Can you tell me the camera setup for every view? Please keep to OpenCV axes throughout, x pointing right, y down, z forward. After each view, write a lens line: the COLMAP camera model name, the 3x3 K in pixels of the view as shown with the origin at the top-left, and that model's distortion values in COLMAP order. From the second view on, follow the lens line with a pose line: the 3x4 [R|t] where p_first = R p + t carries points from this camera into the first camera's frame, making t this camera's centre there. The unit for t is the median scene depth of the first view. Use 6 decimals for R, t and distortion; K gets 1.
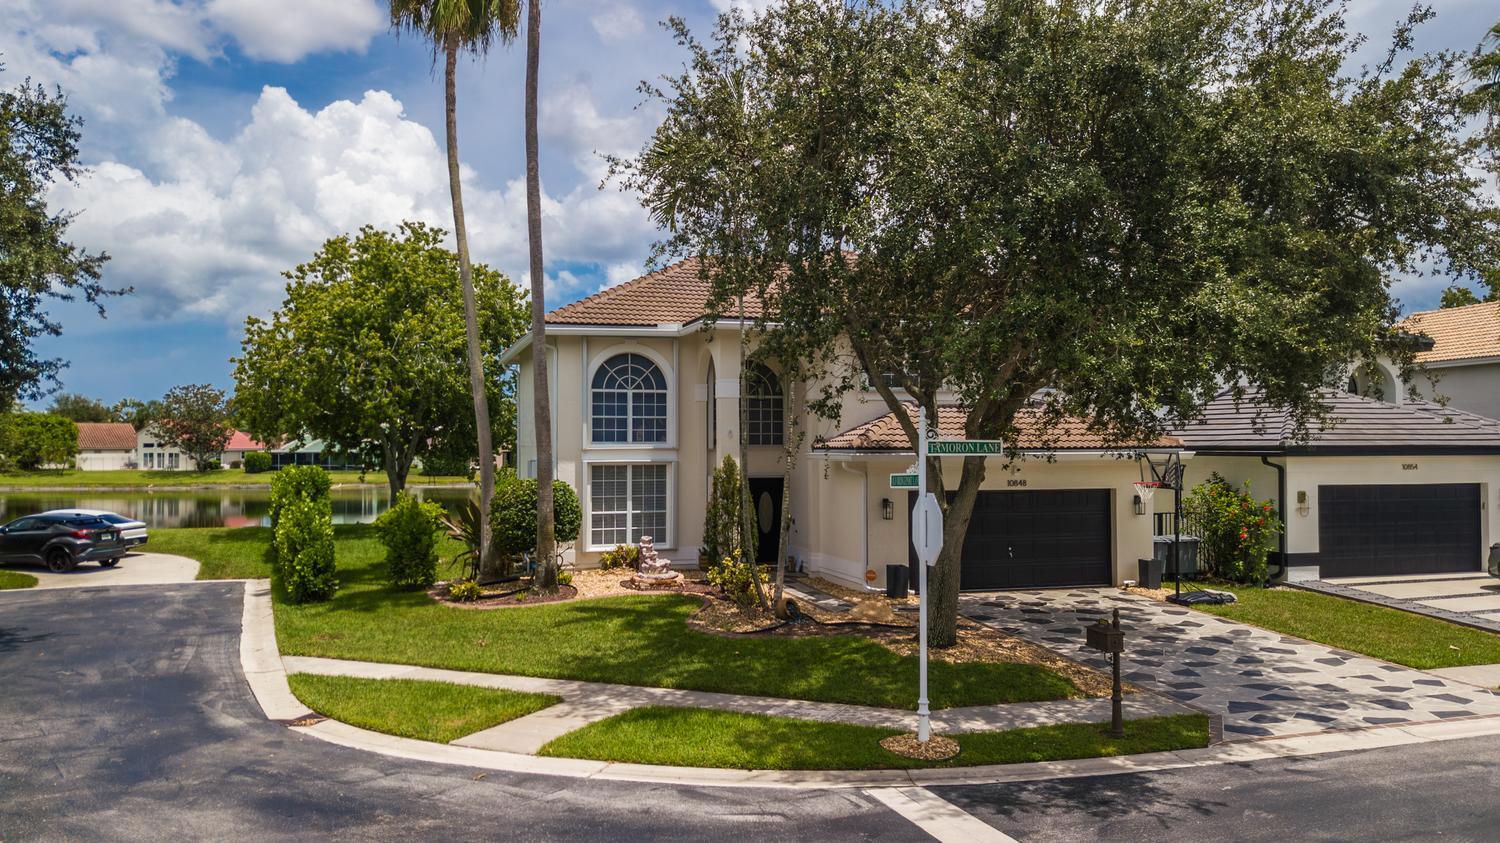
lens RADIAL K [[1146.9, 0, 747.3], [0, 1146.9, 422.2], [0, 0, 1]] dist [0.005768, 0.002603]
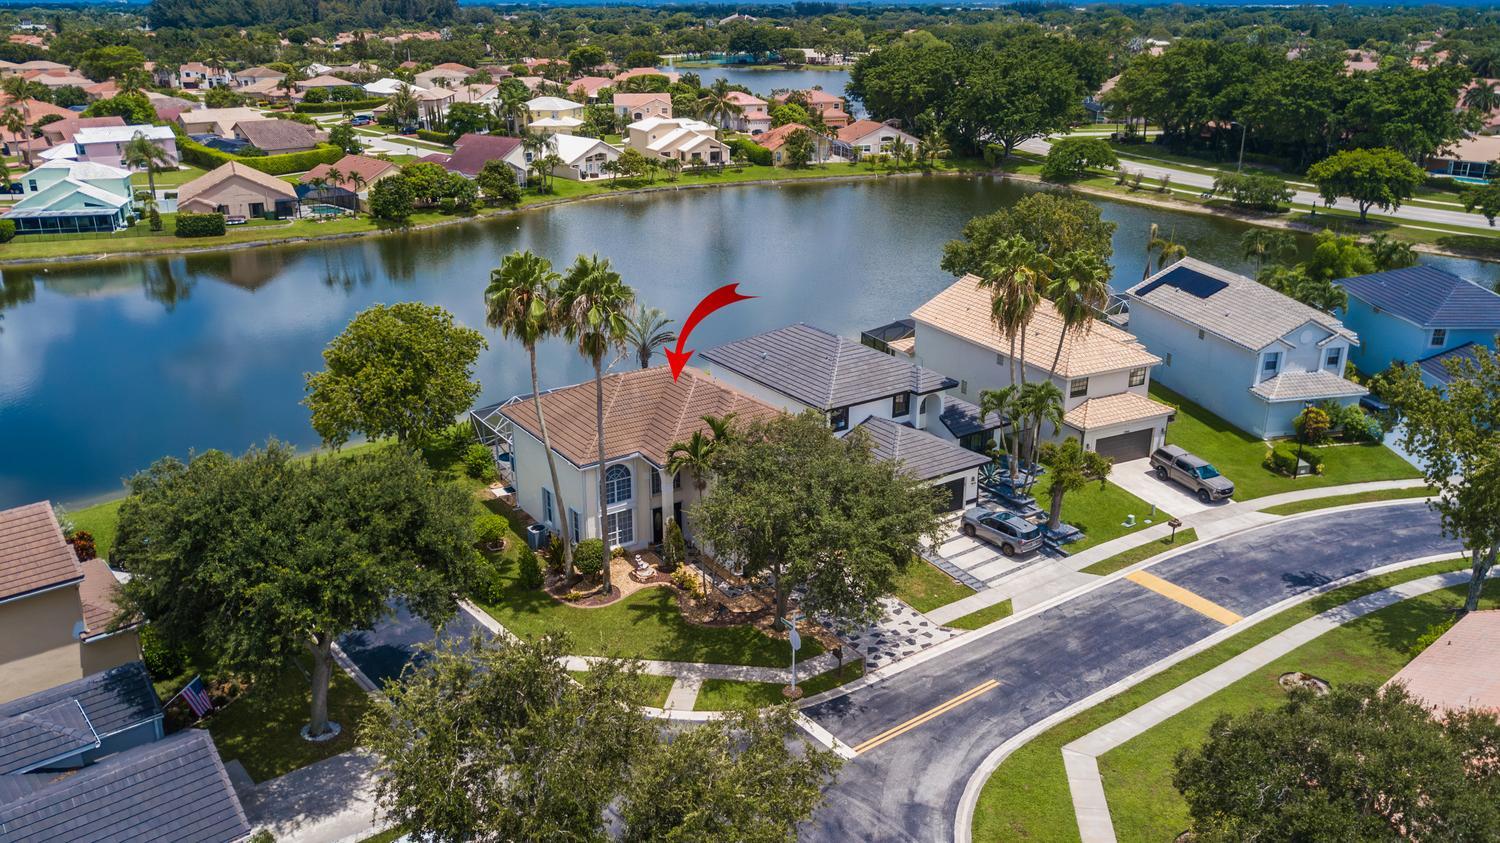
lens RADIAL K [[1146.9, 0, 750.4], [0, 1146.9, 421.0], [0, 0, 1]] dist [0.005768, 0.002603]
pose [[0.951950, -0.082643, 0.294892, -0.494243], [-0.028916, 0.934345, 0.355193, -0.916500], [-0.304885, -0.346654, 0.887060, -0.965045]]
